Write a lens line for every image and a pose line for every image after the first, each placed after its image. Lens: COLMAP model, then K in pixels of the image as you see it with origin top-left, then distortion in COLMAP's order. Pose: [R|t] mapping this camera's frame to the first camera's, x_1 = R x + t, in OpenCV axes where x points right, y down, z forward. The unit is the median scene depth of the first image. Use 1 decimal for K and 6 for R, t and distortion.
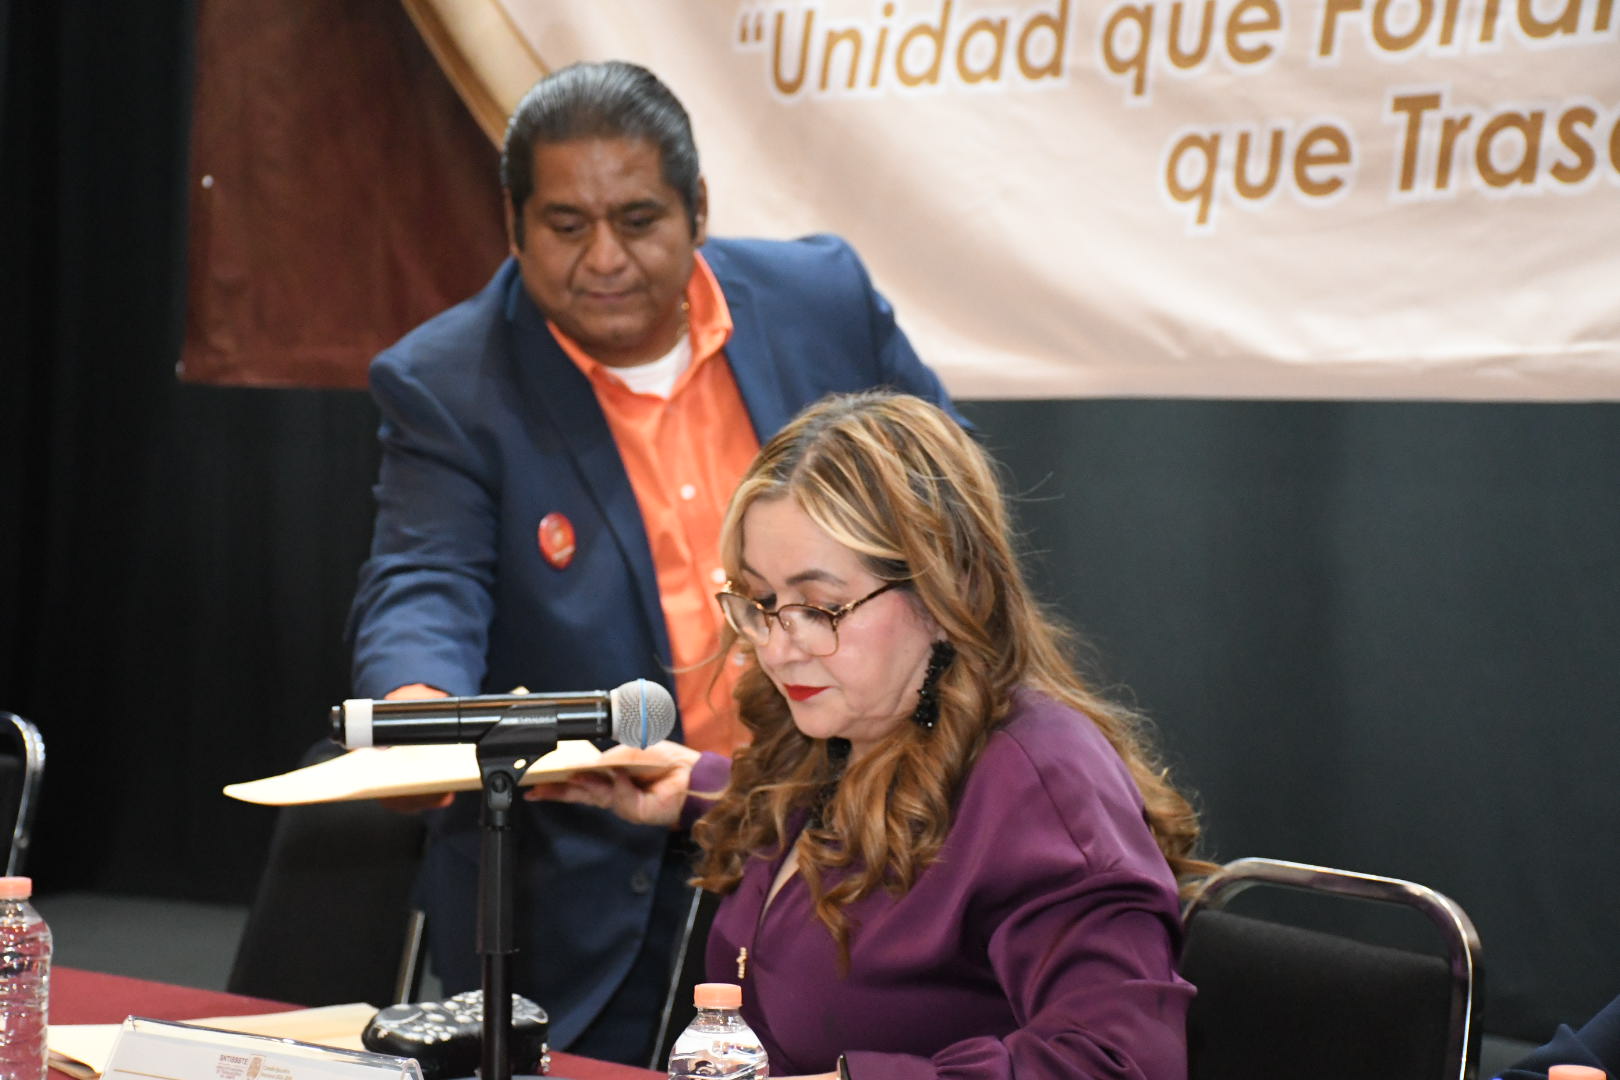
lens RADIAL K [[3891.2, 0, 837.8], [0, 3891.2, 537.6], [0, 0, 1]] dist [0.793465, 0.000000]
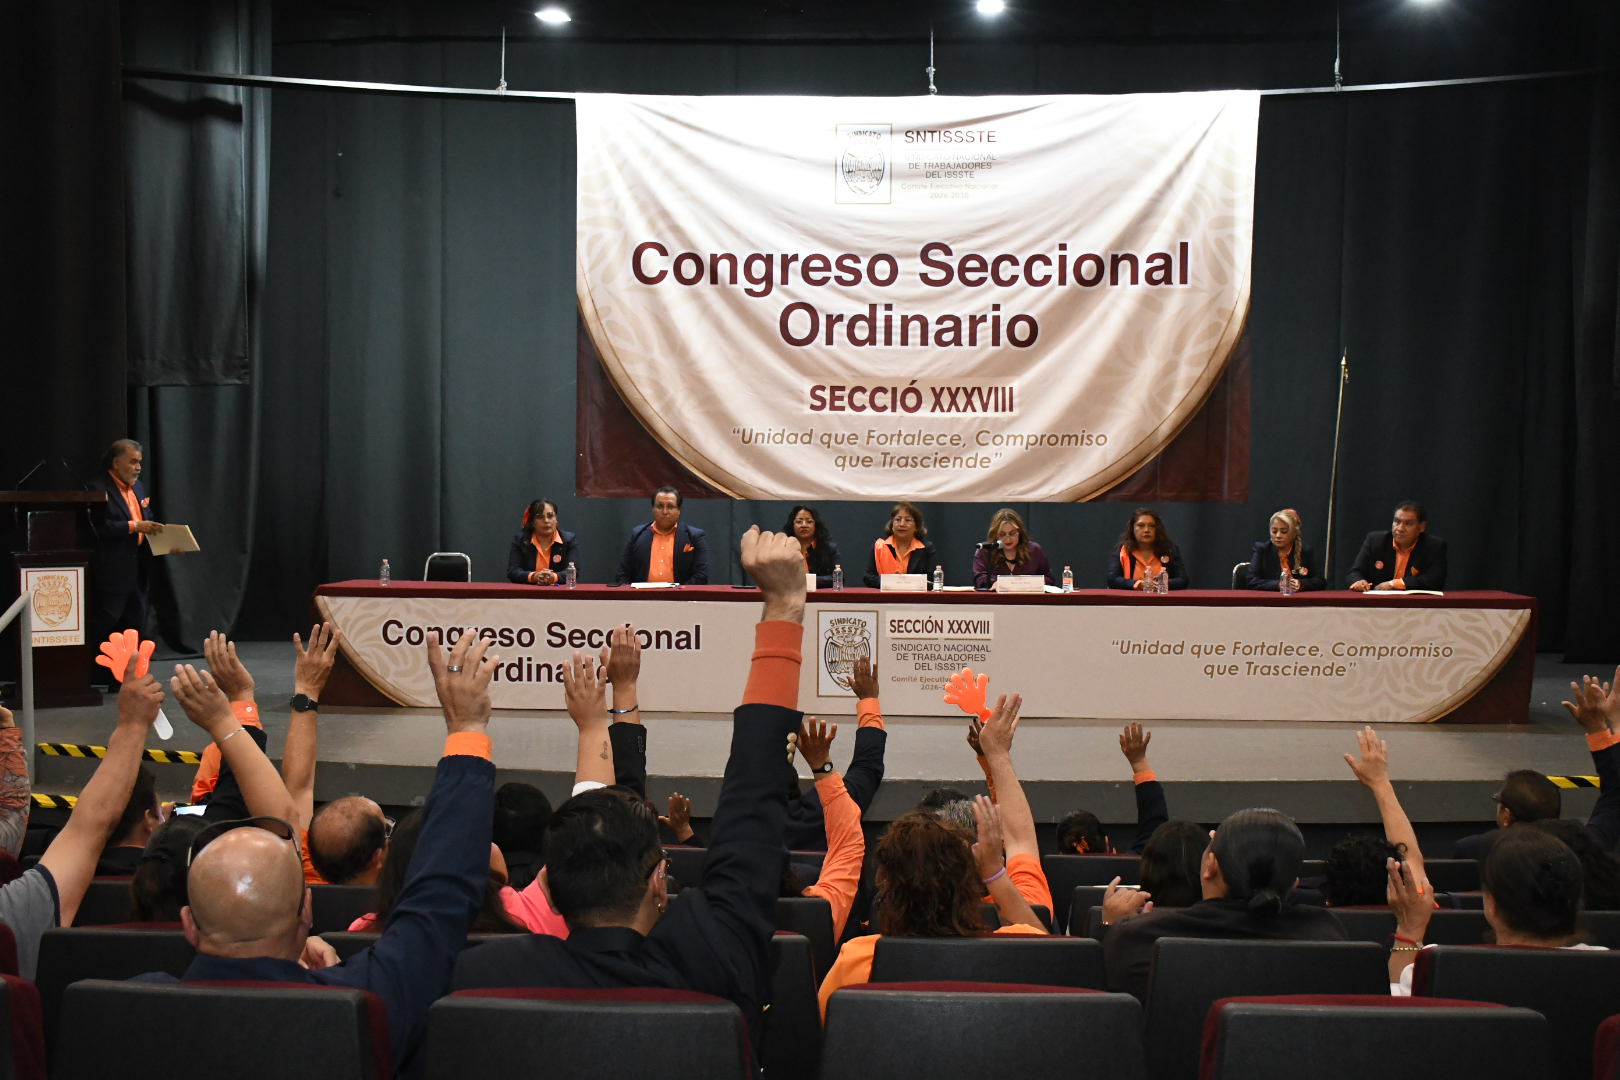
lens RADIAL K [[1788.1, 0, 796.9], [0, 1788.1, 535.4], [0, 0, 1]] dist [0.031503, 0.000000]
pose [[0.762163, -0.026507, 0.646842, -1.692361], [0.021633, 0.999646, 0.015475, -0.026645], [-0.647023, 0.002199, 0.762467, -0.989832]]
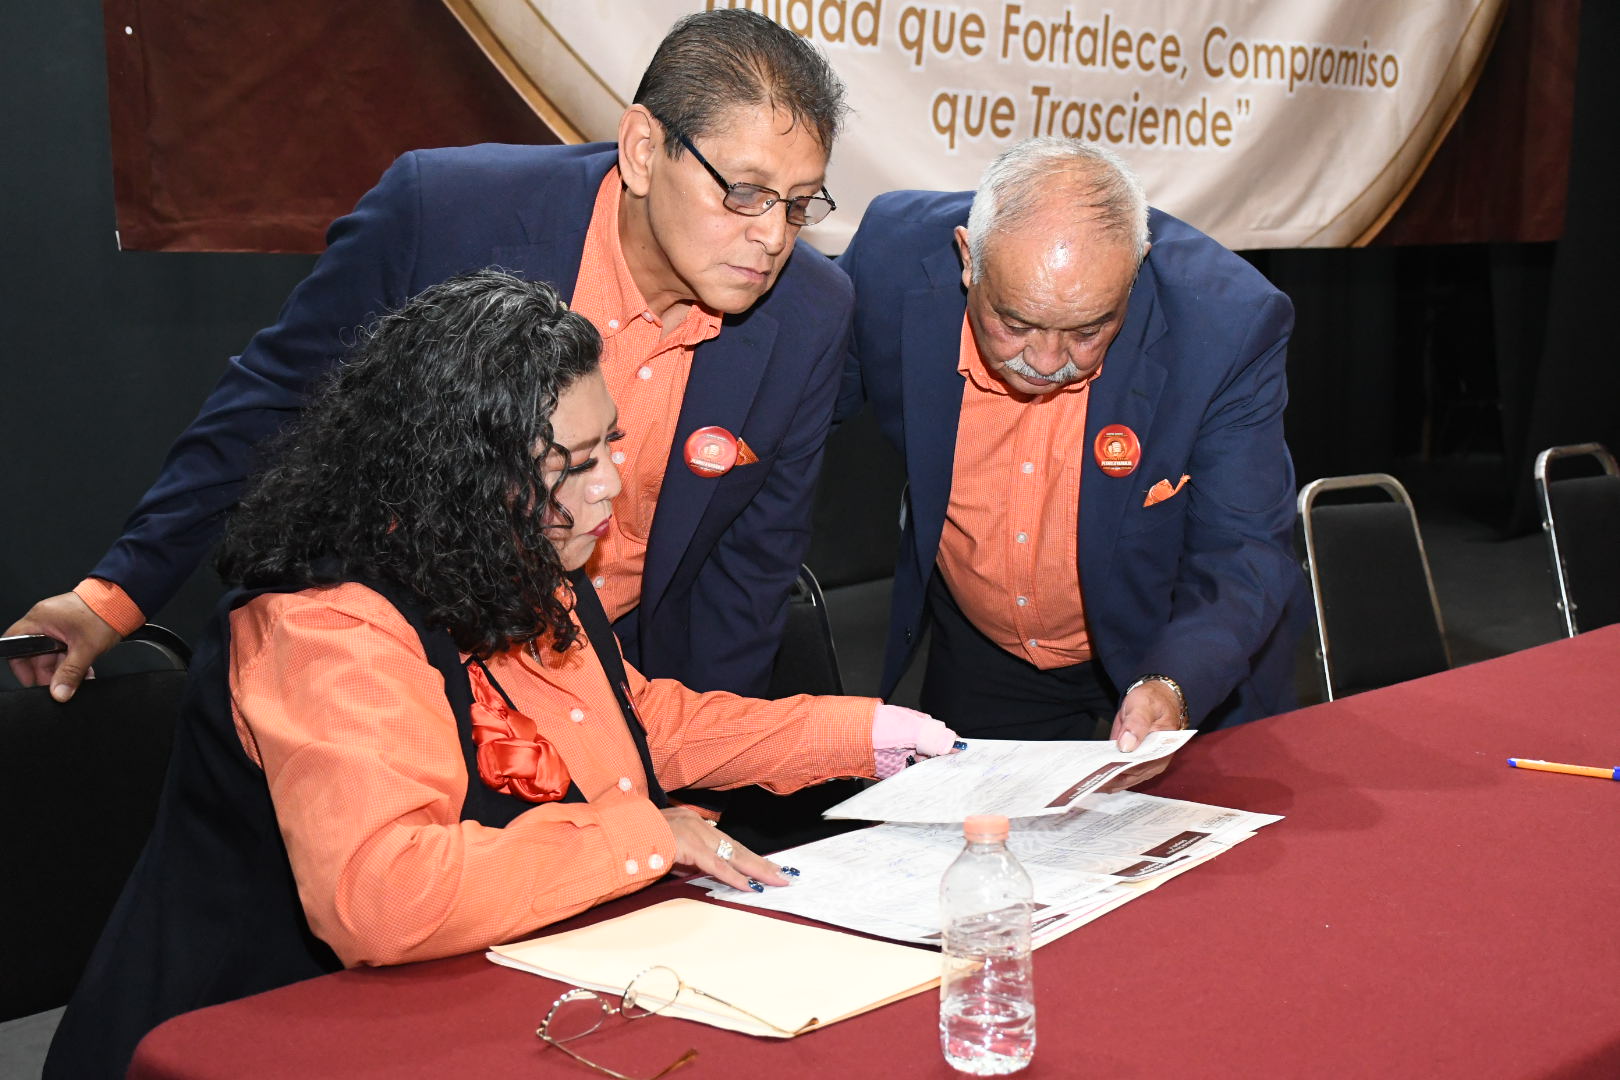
lens RADIAL K [[2272.6, 0, 852.1], [0, 2272.6, 578.0], [0, 0, 1]] dist [0.193591, 0.000000]
pose [[-0.042485, -0.154365, 0.987100, -0.902309], [0.039246, 0.986972, 0.156034, -0.053154], [-0.998326, 0.045368, -0.035873, 1.091056]]
